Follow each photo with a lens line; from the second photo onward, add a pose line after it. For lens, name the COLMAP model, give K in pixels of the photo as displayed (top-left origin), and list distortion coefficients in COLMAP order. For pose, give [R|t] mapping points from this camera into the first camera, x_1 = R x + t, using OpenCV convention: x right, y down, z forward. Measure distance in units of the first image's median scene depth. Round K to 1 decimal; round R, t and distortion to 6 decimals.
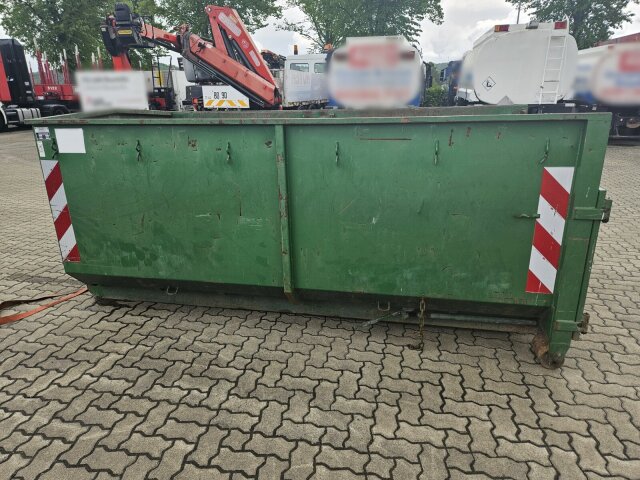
lens RADIAL K [[427.7, 0, 320.1], [0, 427.7, 237.4], [0, 0, 1]] dist [0.083182, -0.070432]
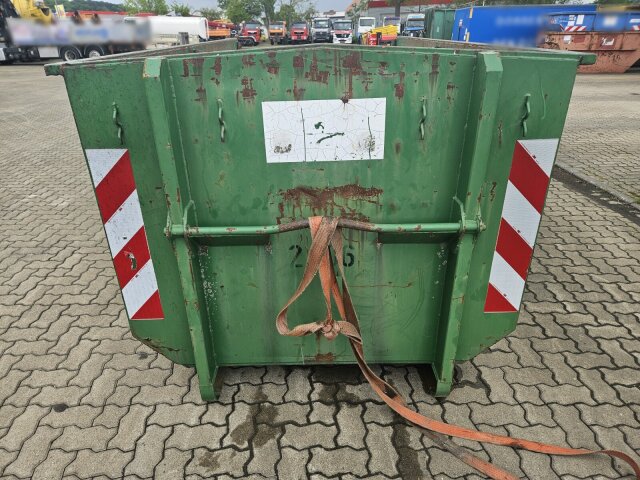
lens RADIAL K [[427.7, 0, 320.1], [0, 427.7, 237.4], [0, 0, 1]] dist [0.083182, -0.070432]
pose [[-0.221191, -0.404231, 0.887509, -1.170448], [0.320903, 0.829202, 0.457652, -0.438825], [-0.920921, 0.386032, -0.053693, 1.442410]]
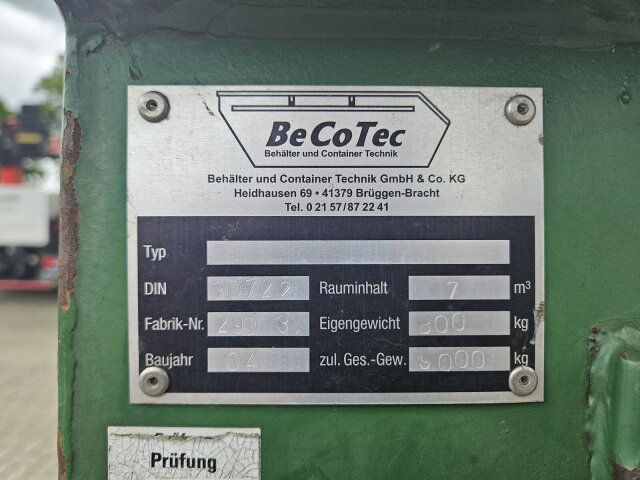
lens RADIAL K [[427.7, 0, 320.1], [0, 427.7, 237.4], [0, 0, 1]] dist [0.083182, -0.070432]
pose [[0.974318, 0.018993, 0.224375, -0.682207], [0.051773, 0.950846, -0.305304, -0.238114], [-0.219144, 0.309080, 0.925443, 1.015207]]
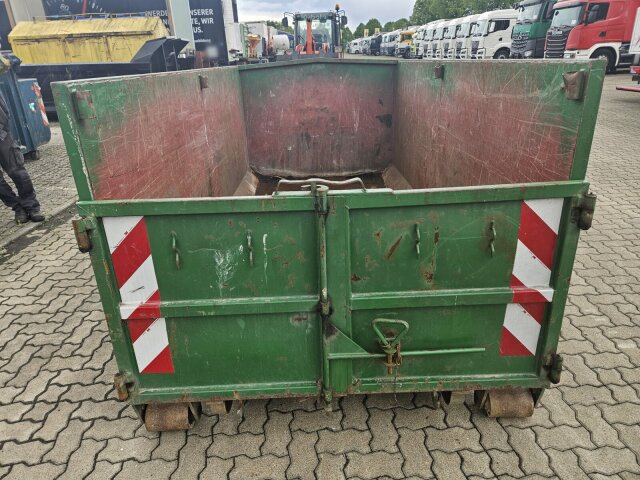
lens RADIAL K [[427.7, 0, 320.1], [0, 427.7, 237.4], [0, 0, 1]] dist [0.083182, -0.070432]
pose [[0.217613, 0.385394, -0.896725, 1.107173], [-0.271795, 0.906330, 0.323564, -0.308981], [0.937428, 0.173314, 0.301978, 0.955294]]
